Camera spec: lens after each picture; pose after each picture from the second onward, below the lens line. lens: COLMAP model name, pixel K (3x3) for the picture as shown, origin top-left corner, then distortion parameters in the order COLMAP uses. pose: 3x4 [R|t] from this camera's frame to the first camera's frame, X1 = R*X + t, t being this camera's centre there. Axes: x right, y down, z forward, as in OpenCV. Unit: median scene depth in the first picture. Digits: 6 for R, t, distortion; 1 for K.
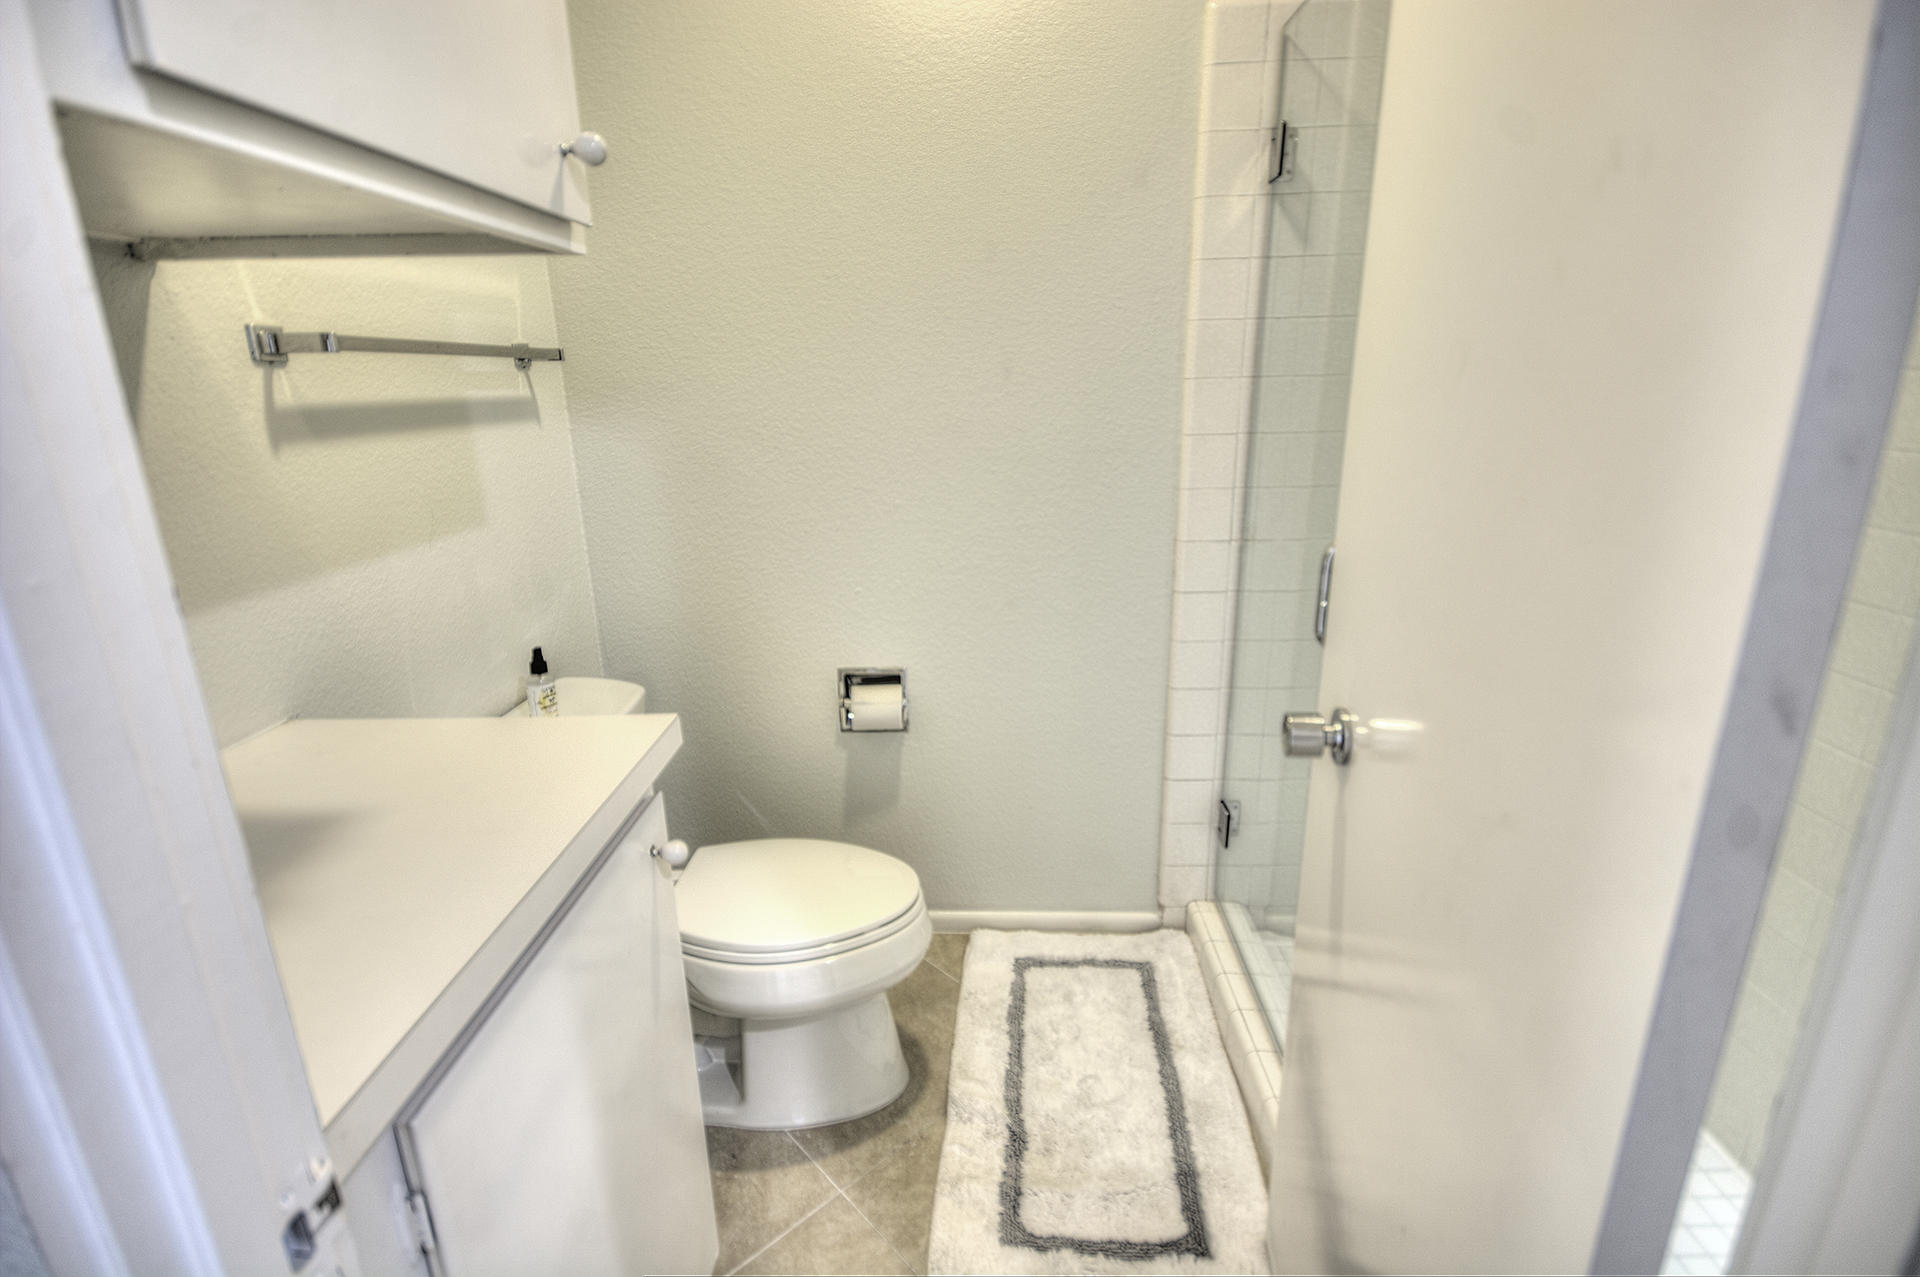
lens RADIAL K [[891.0, 0, 962.0], [0, 891.0, 632.4], [0, 0, 1]] dist [0.003231, 0.000036]
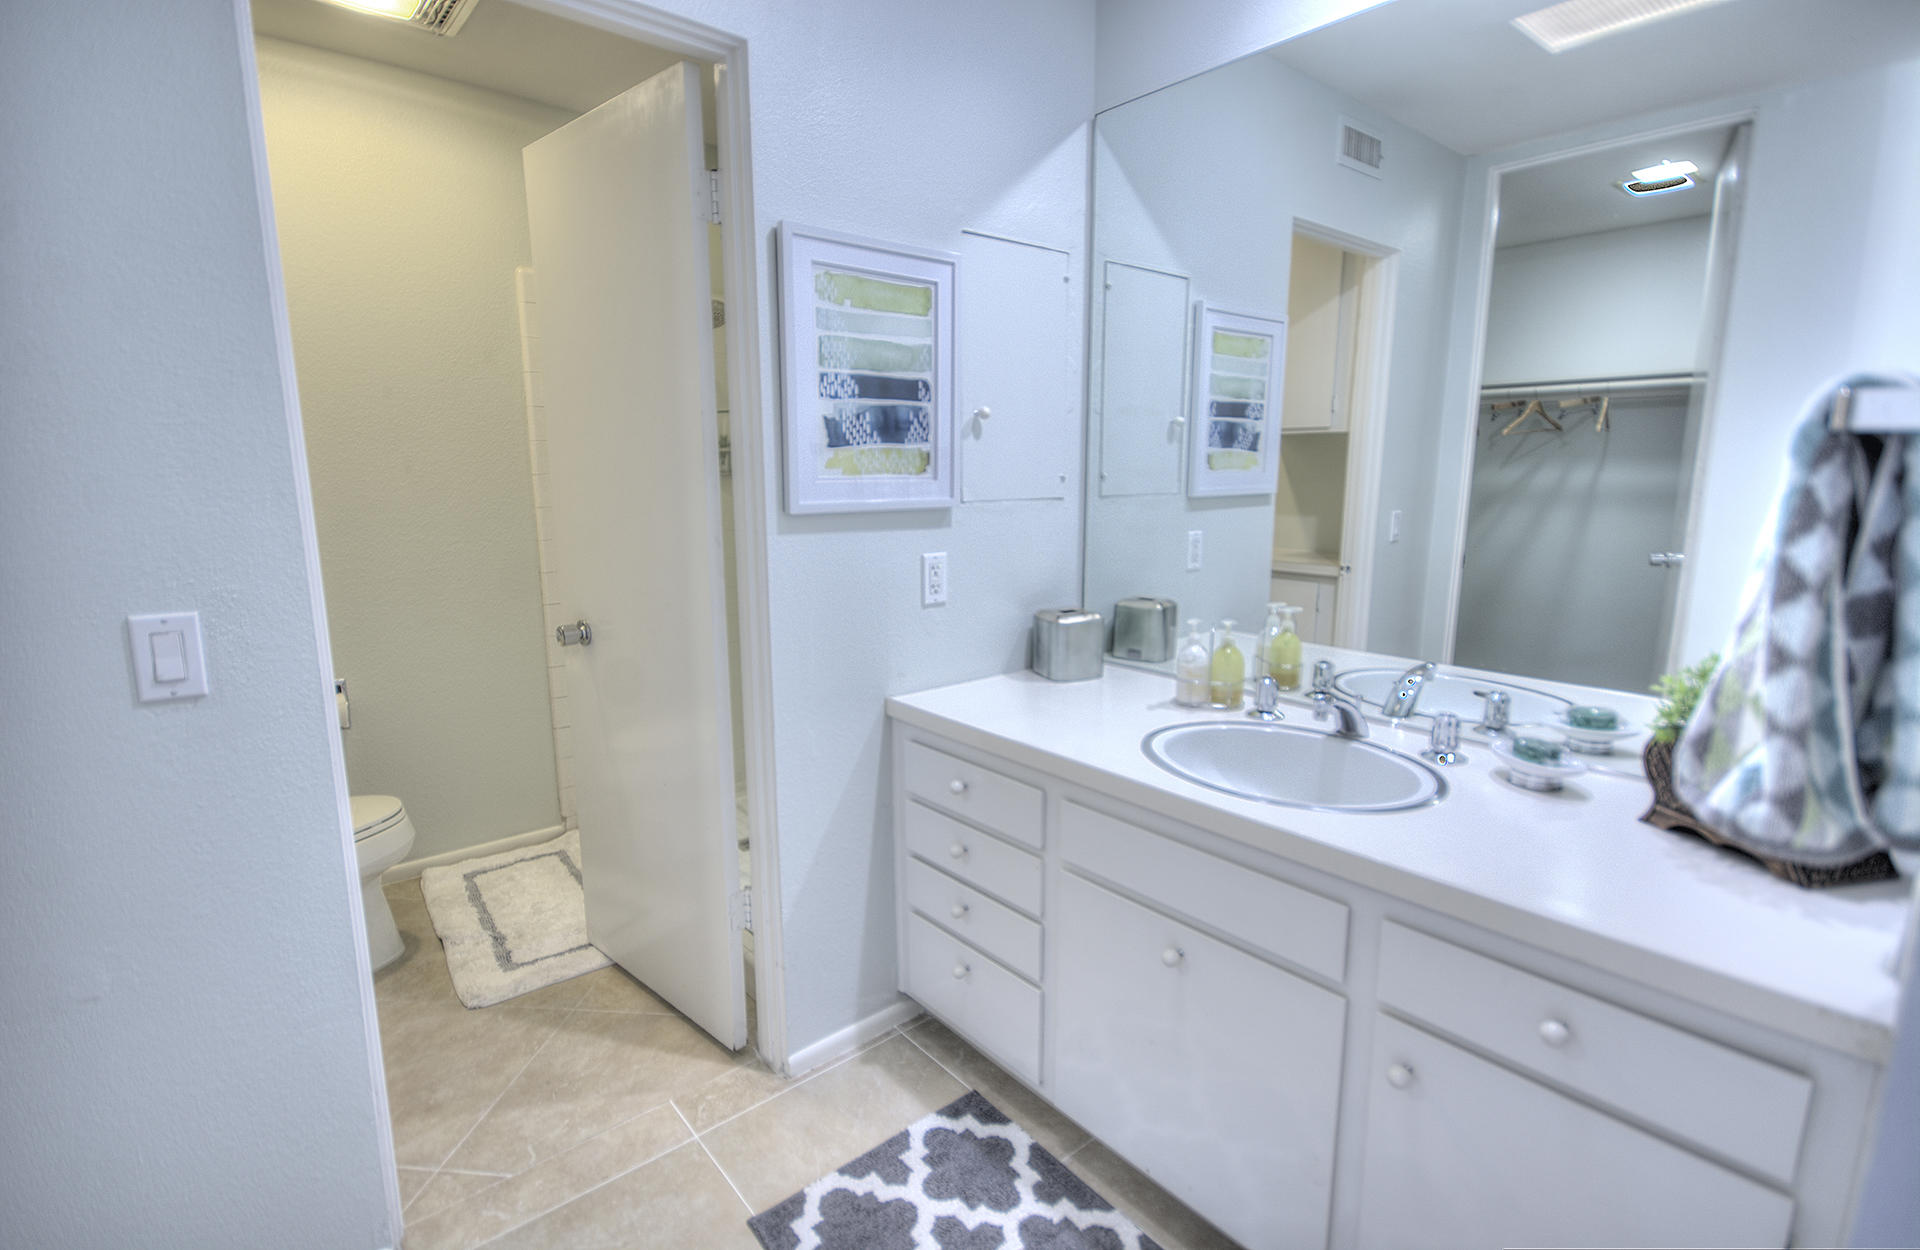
lens RADIAL K [[901.1, 0, 958.9], [0, 901.1, 616.4], [0, 0, 1]] dist [-0.002004, -0.000063]
pose [[0.748757, -0.098302, 0.655515, -0.270130], [0.180574, 0.981788, -0.059030, 0.209275], [-0.637774, 0.162568, 0.752872, -0.699295]]
